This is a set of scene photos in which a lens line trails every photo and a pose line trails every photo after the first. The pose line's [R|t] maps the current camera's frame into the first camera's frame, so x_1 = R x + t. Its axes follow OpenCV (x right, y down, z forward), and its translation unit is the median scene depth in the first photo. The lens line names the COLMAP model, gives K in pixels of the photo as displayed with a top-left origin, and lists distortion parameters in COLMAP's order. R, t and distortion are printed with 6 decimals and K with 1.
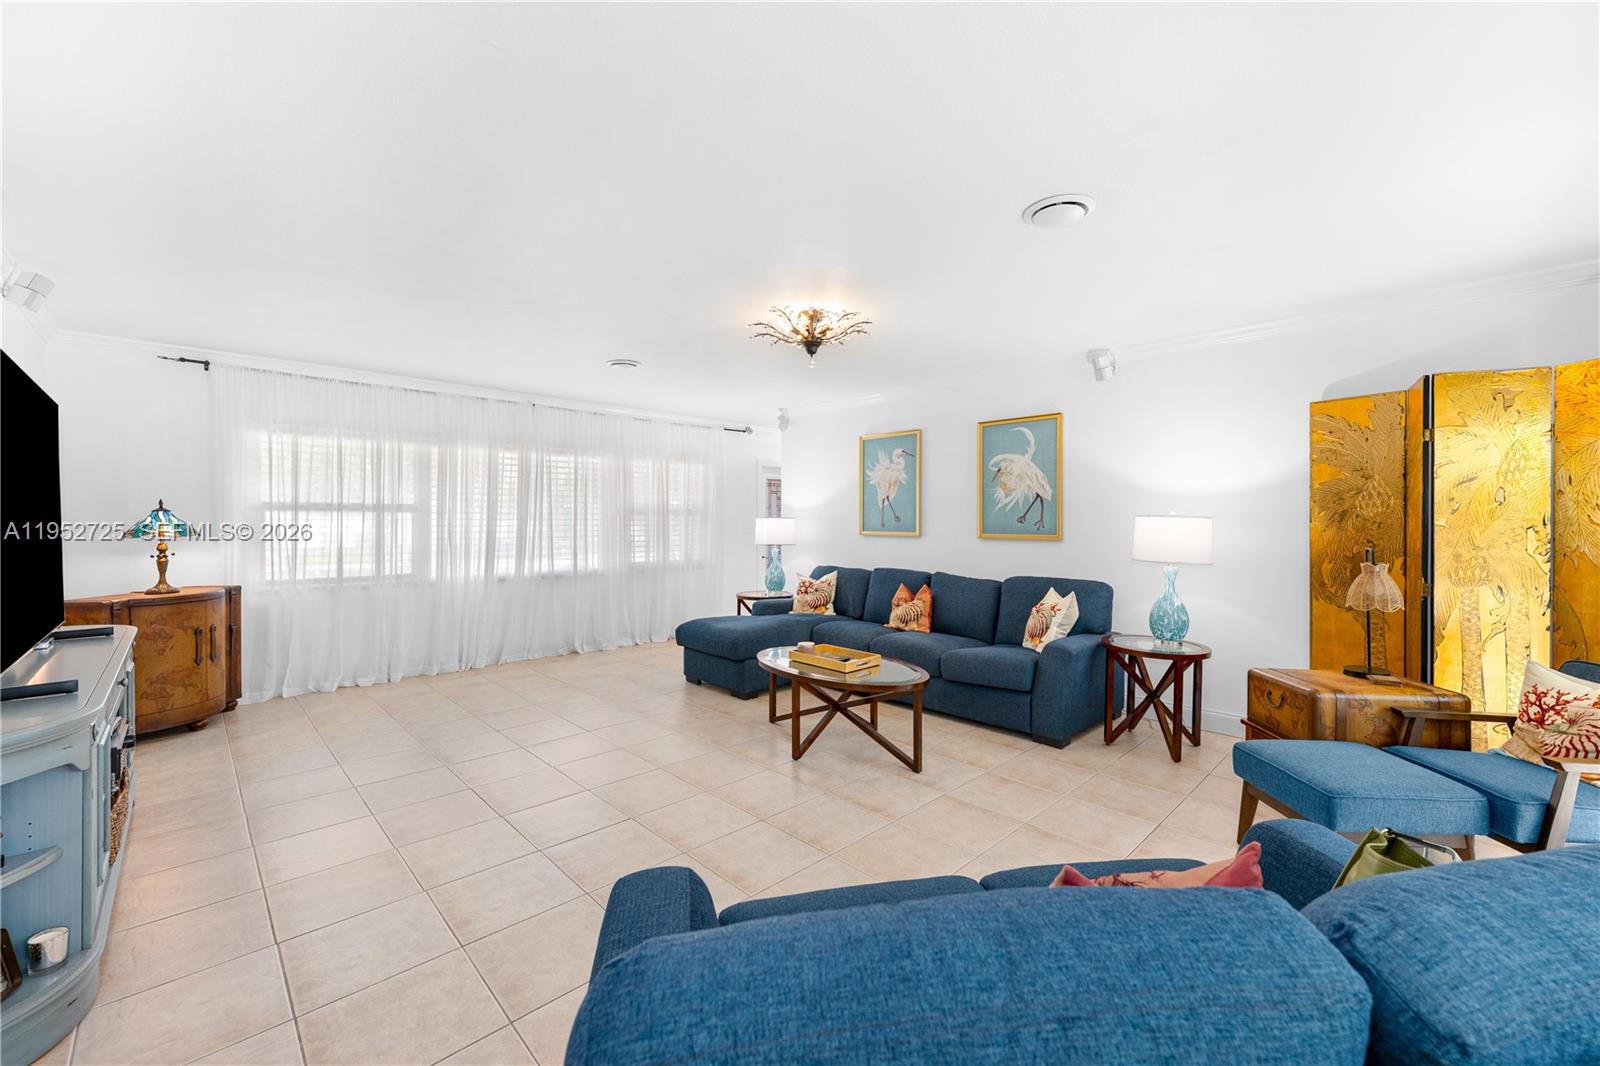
lens RADIAL K [[644.6, 0, 793.0], [0, 644.6, 518.0], [0, 0, 1]] dist [0.000267, -0.000049]
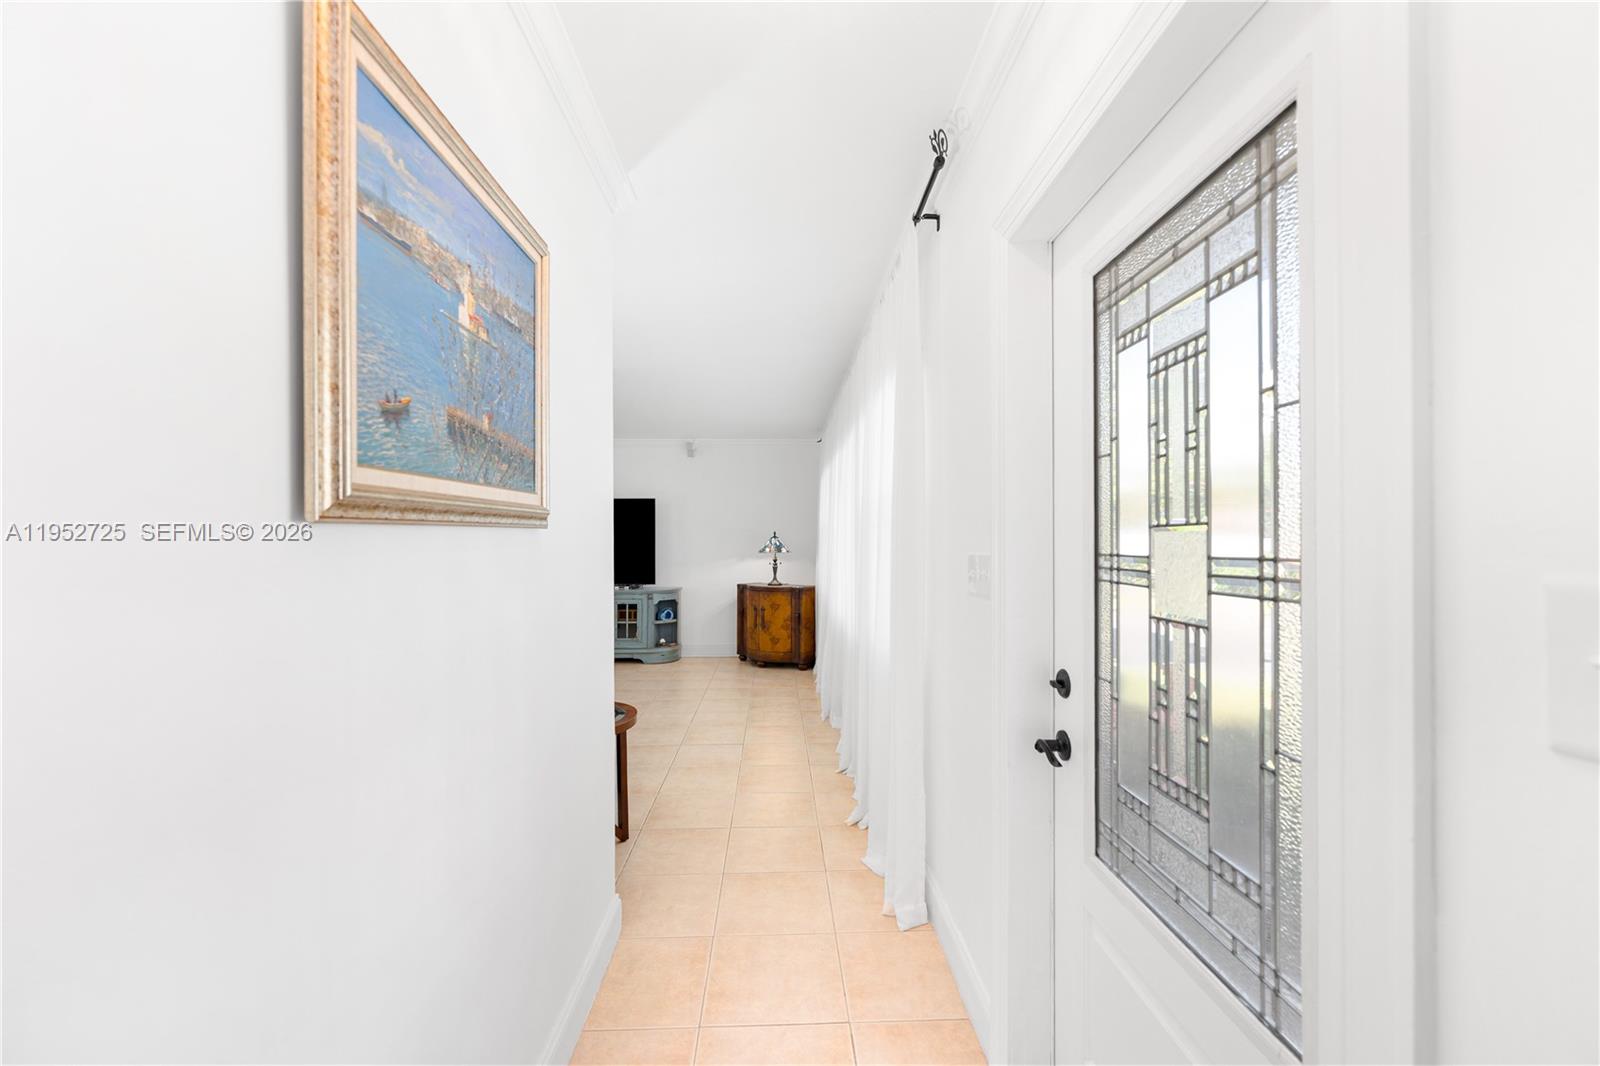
lens RADIAL K [[632.7, 0, 799.0], [0, 632.7, 535.7], [0, 0, 1]] dist [0.001408, -0.000037]
pose [[-0.663903, -0.007421, -0.747782, 0.225029], [0.006803, 0.999849, -0.015963, 0.007108], [0.747787, -0.015685, -0.663753, 1.778327]]
